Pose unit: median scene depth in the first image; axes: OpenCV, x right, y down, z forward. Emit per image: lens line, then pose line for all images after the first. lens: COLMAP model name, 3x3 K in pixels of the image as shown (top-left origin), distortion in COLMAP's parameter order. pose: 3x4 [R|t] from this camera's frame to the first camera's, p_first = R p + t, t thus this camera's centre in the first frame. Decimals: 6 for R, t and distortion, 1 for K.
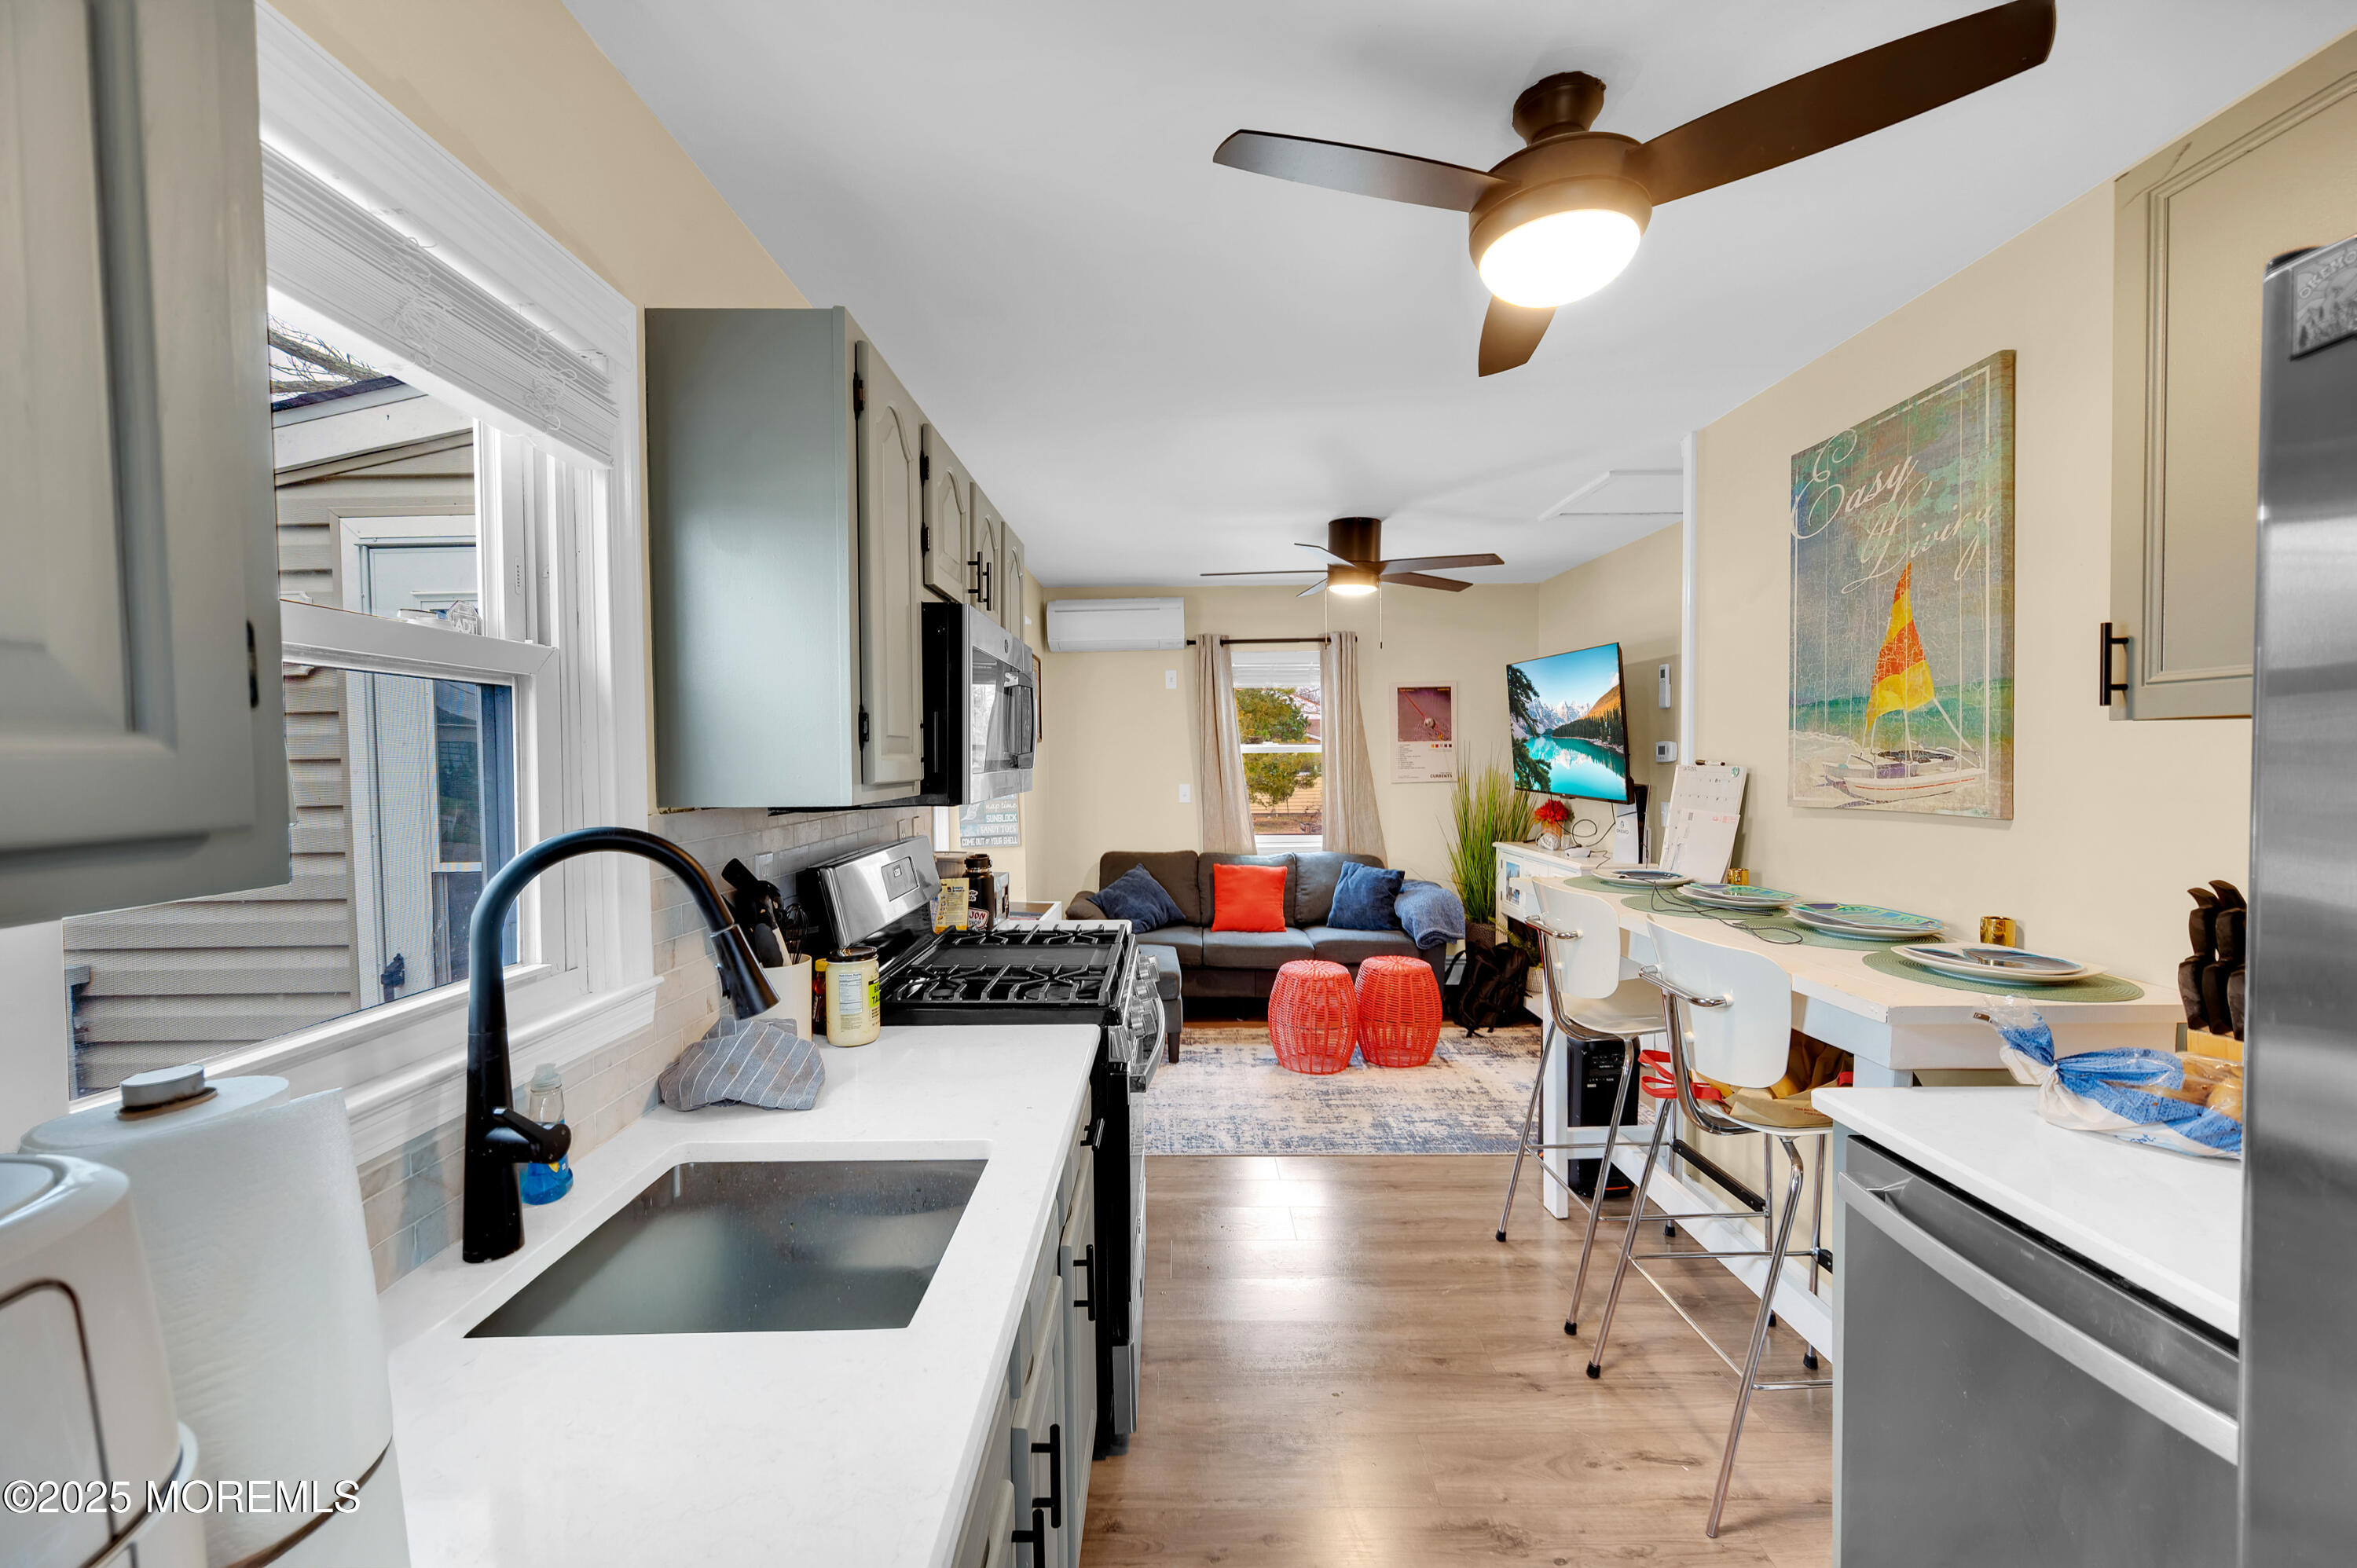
lens RADIAL K [[930.2, 0, 1178.5], [0, 930.2, 784.0], [0, 0, 1]] dist [-0.000486, 0.000016]
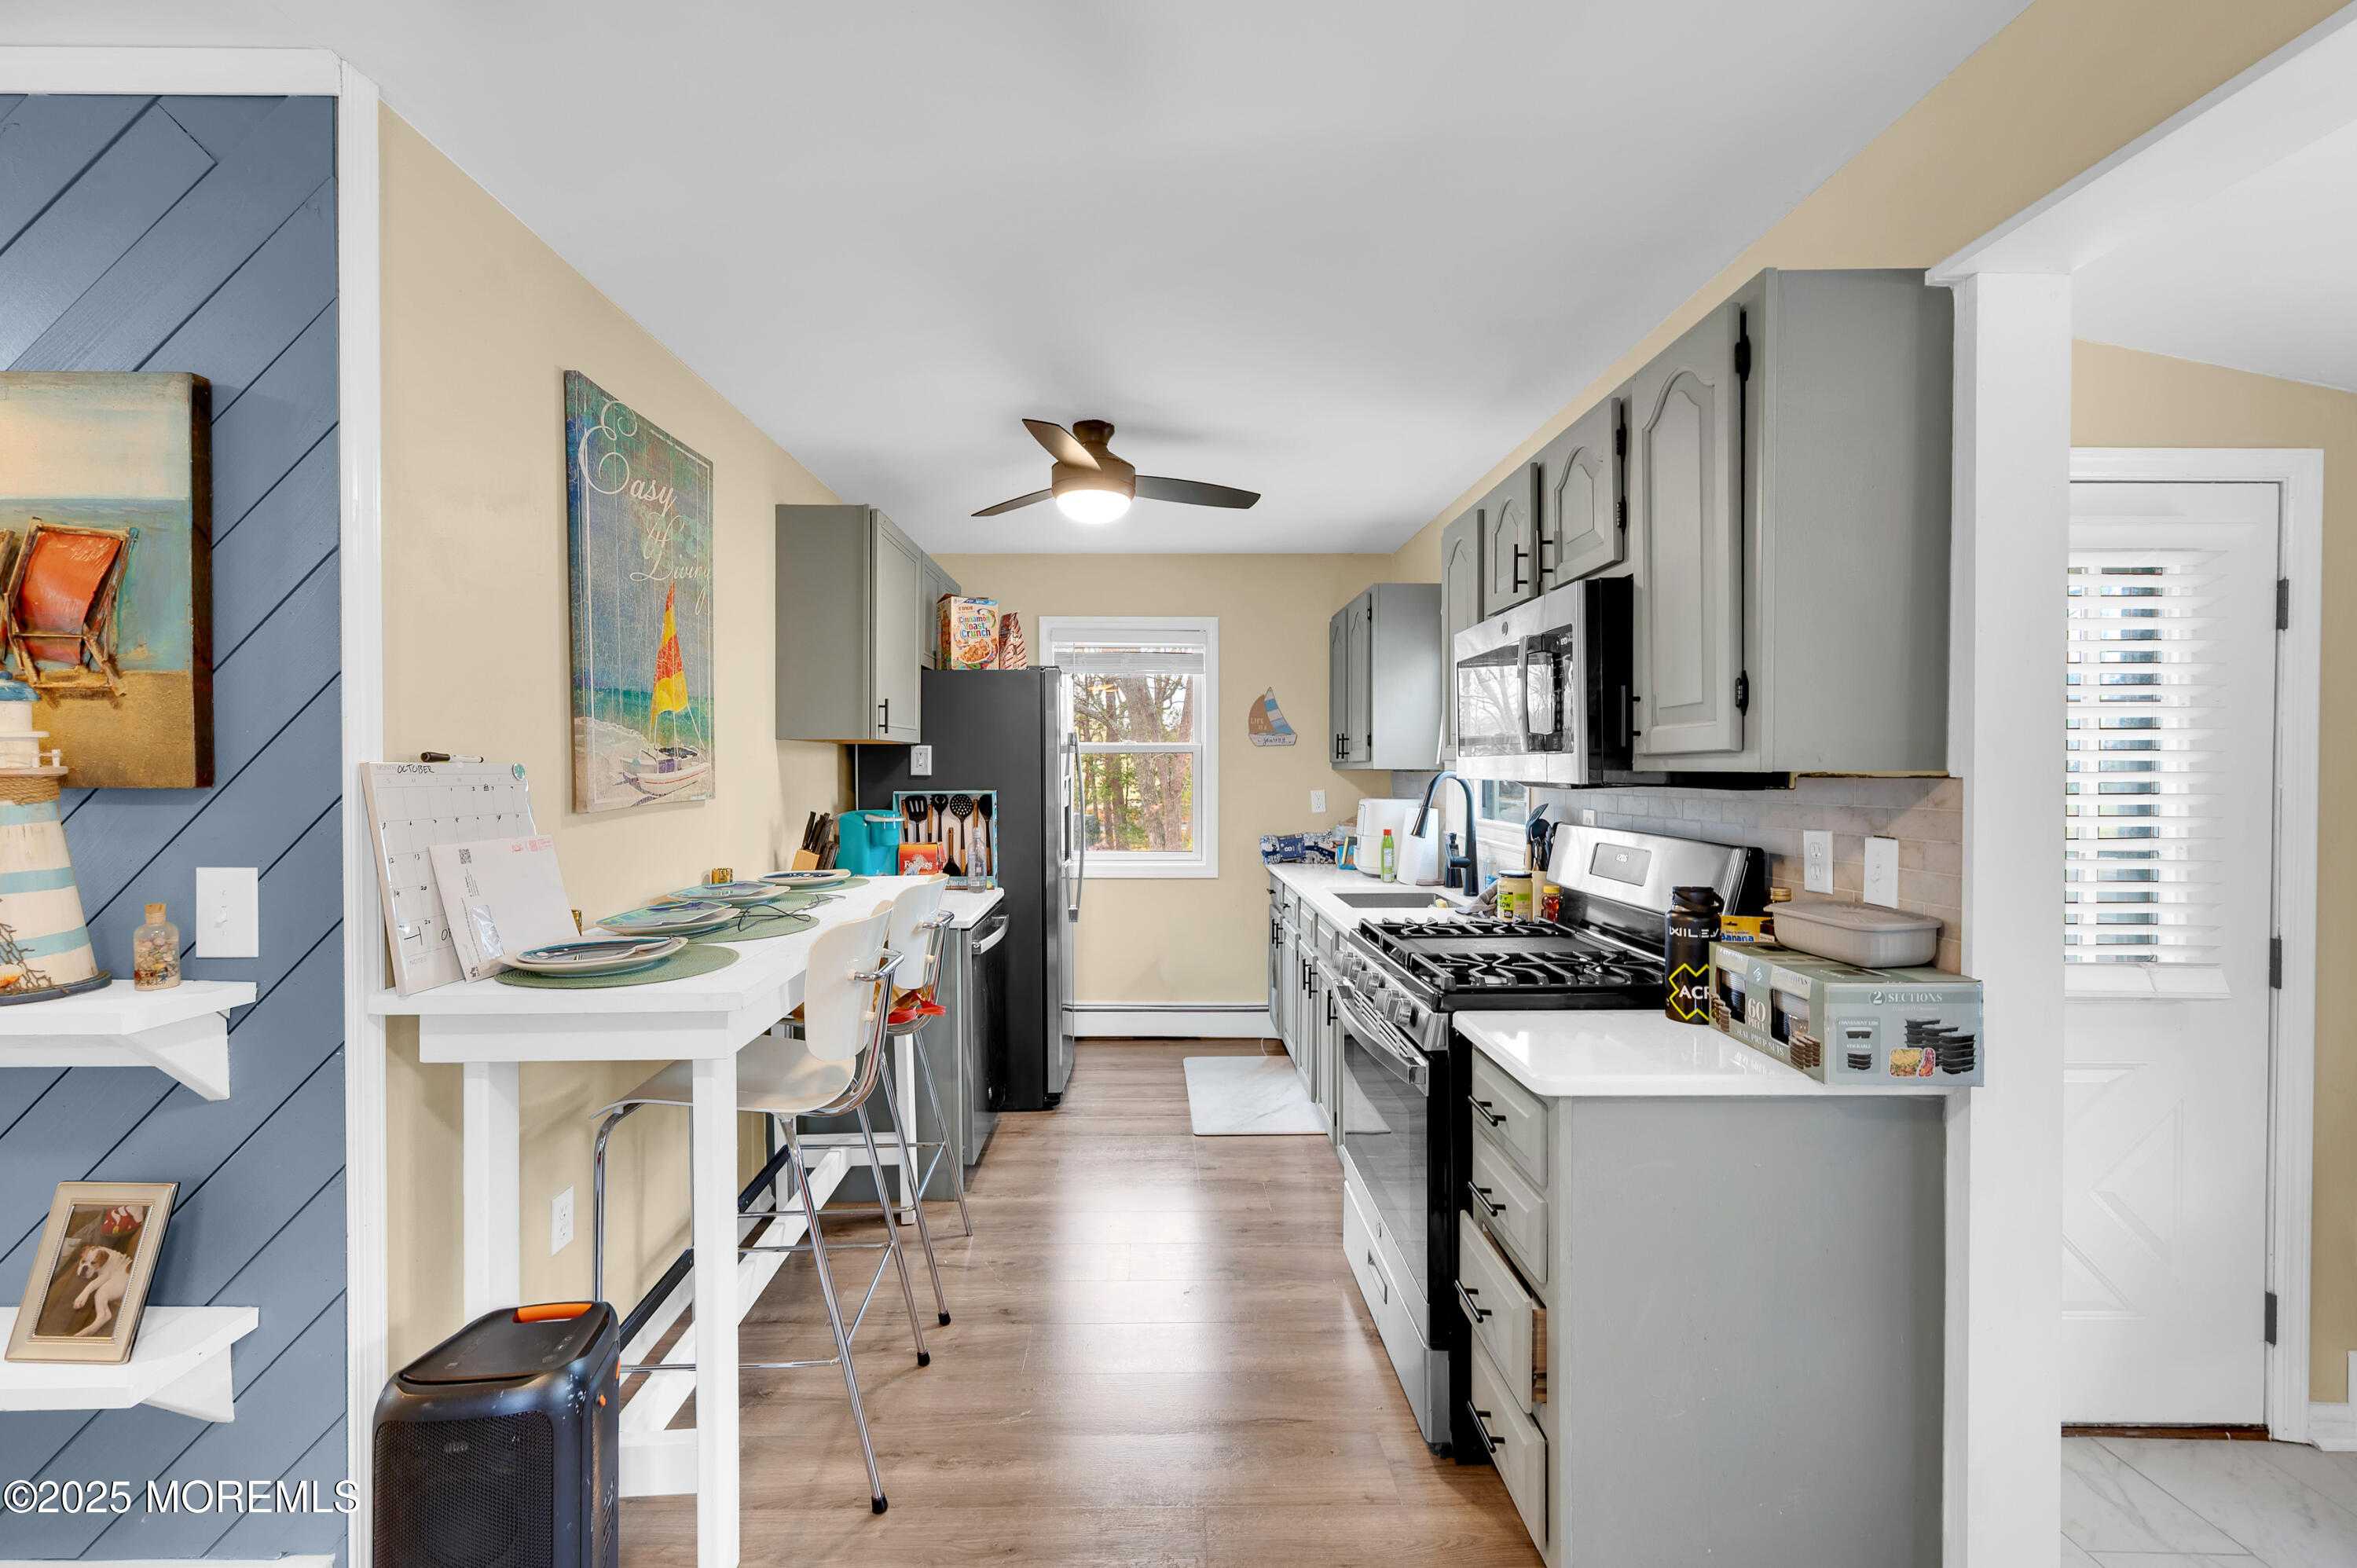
lens RADIAL K [[930.2, 0, 1178.5], [0, 930.2, 784.0], [0, 0, 1]] dist [-0.000486, 0.000016]
pose [[-0.999377, 0.011507, -0.033353, 0.200756], [0.009860, 0.998745, 0.049107, -0.039173], [0.033876, 0.048748, -0.998236, 2.048353]]
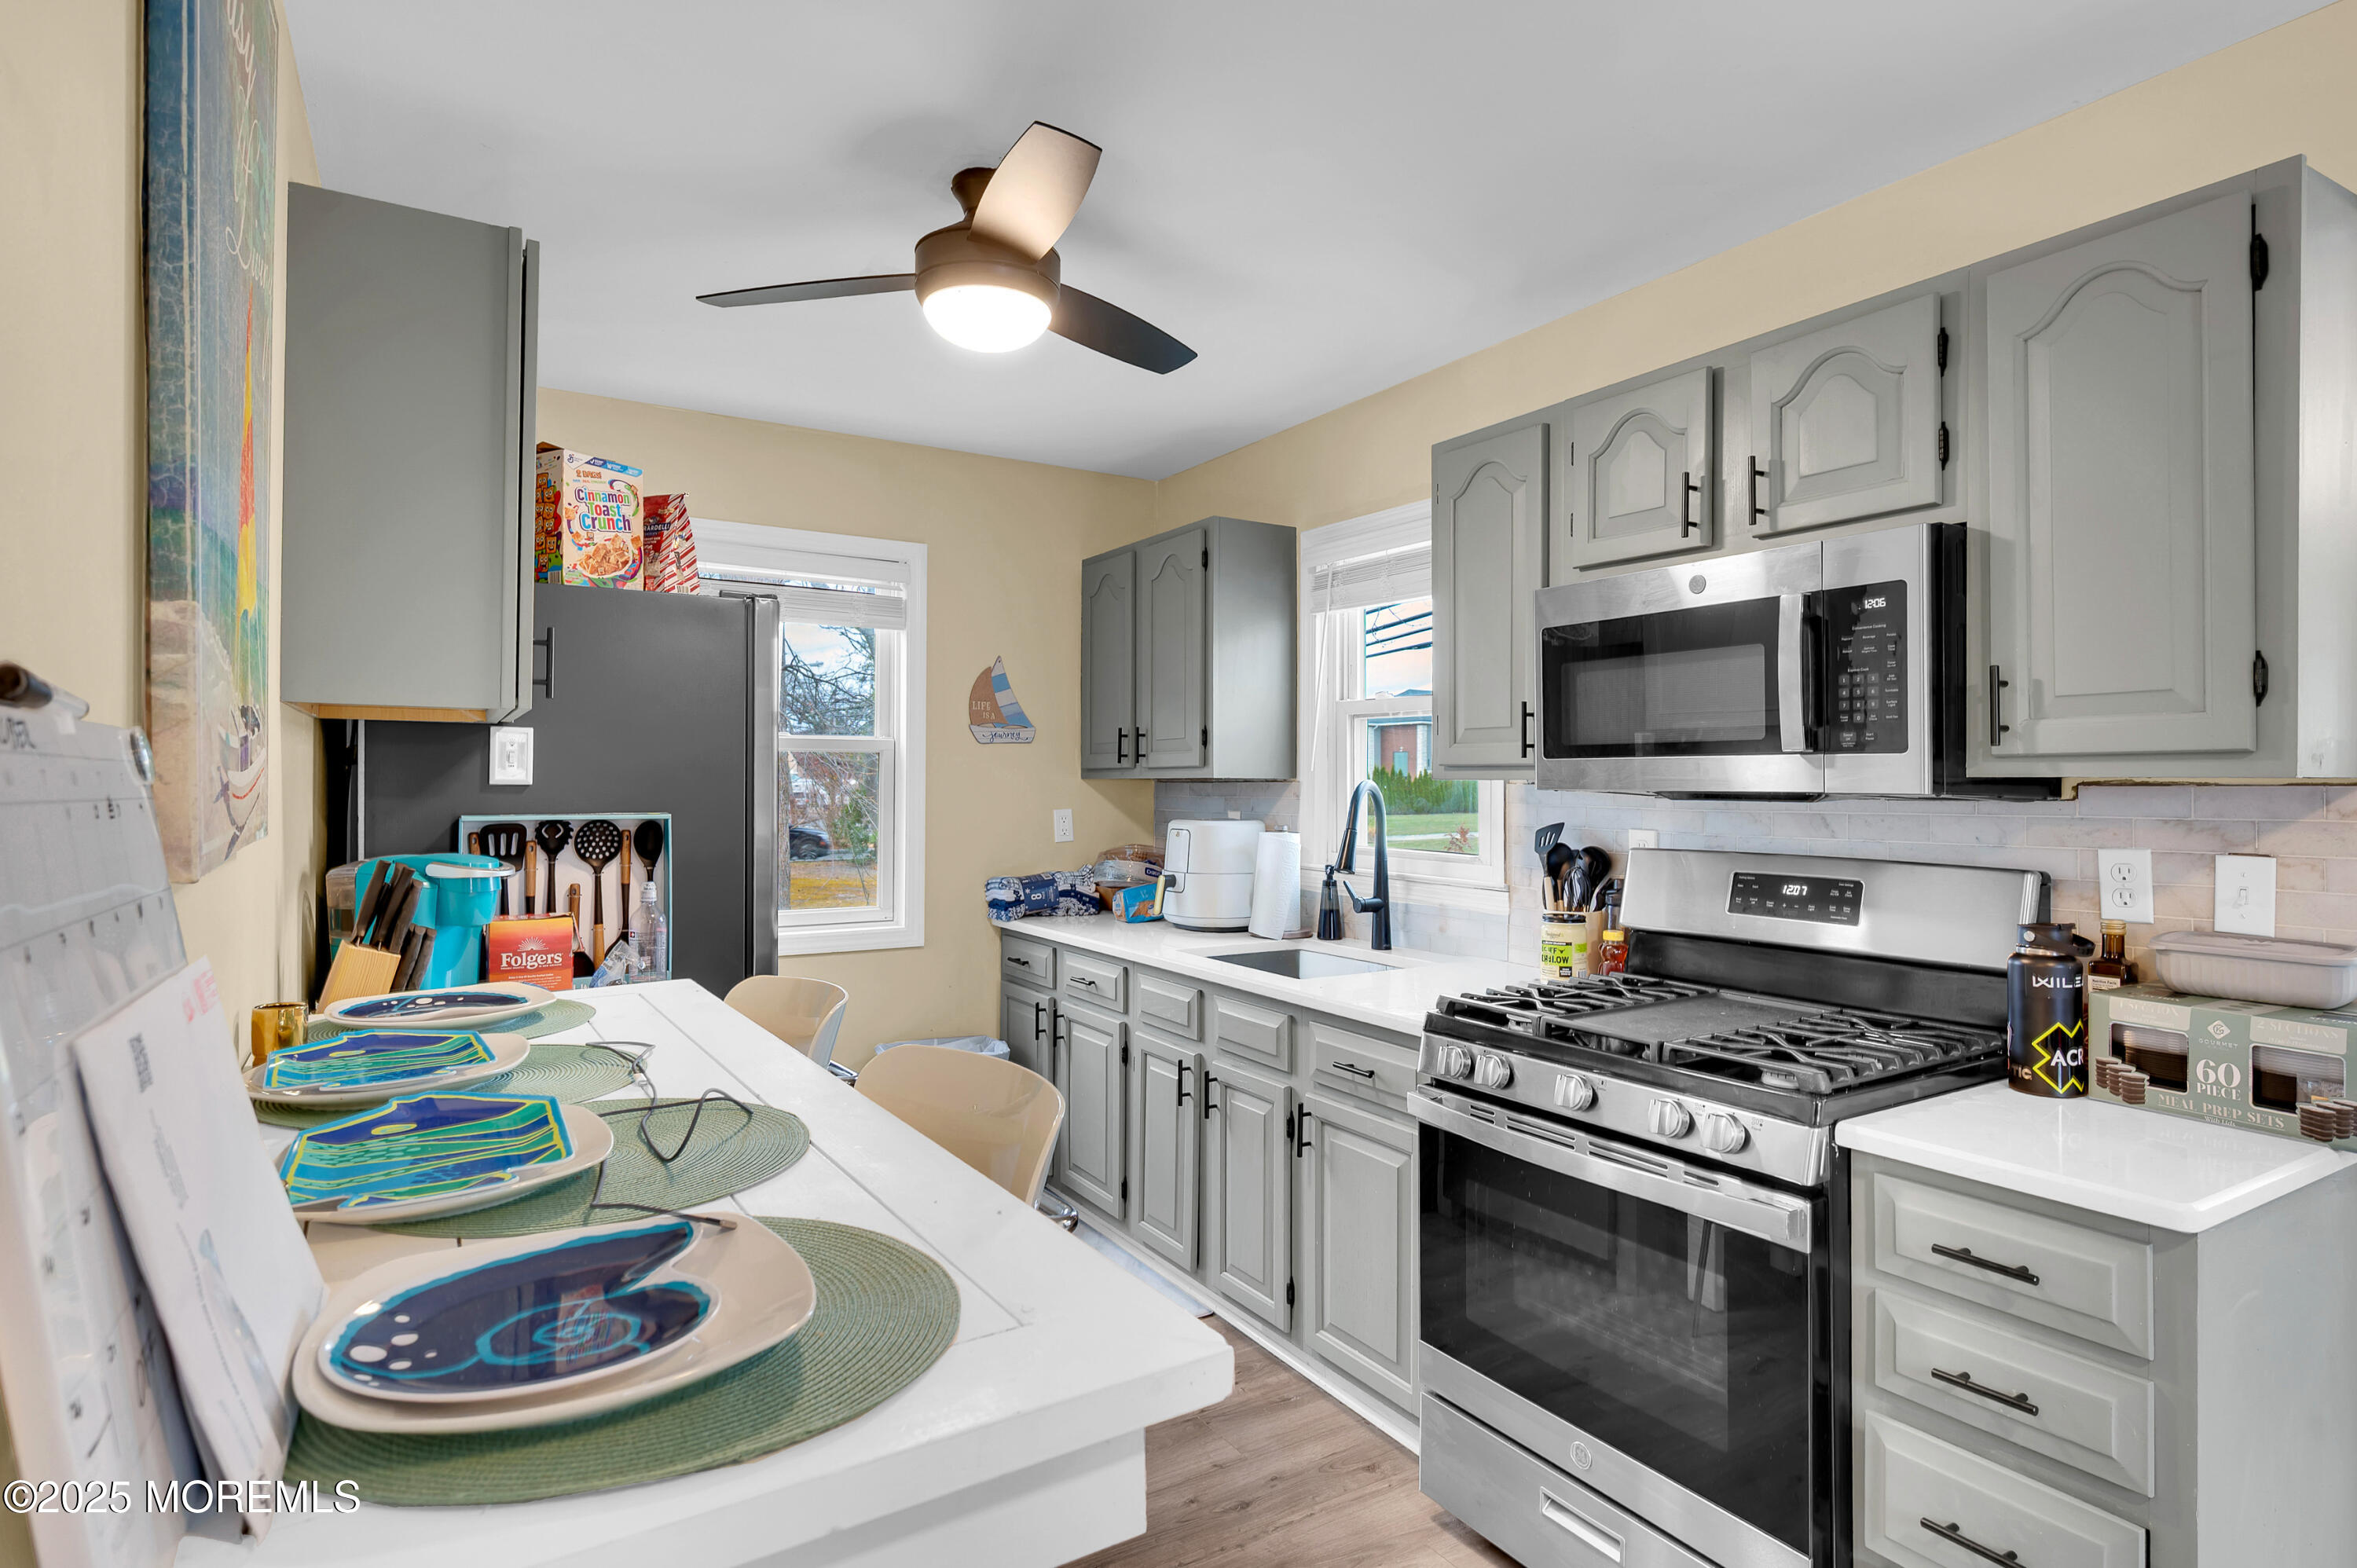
lens RADIAL K [[1206.6, 0, 1178.5], [0, 1206.6, 784.0], [0, 0, 1]] dist [0.001012, 0.000527]
pose [[-0.846285, 0.007591, -0.532677, 0.667960], [-0.011870, 0.999382, 0.033099, -0.022621], [0.532598, 0.034334, -0.845671, 1.649365]]
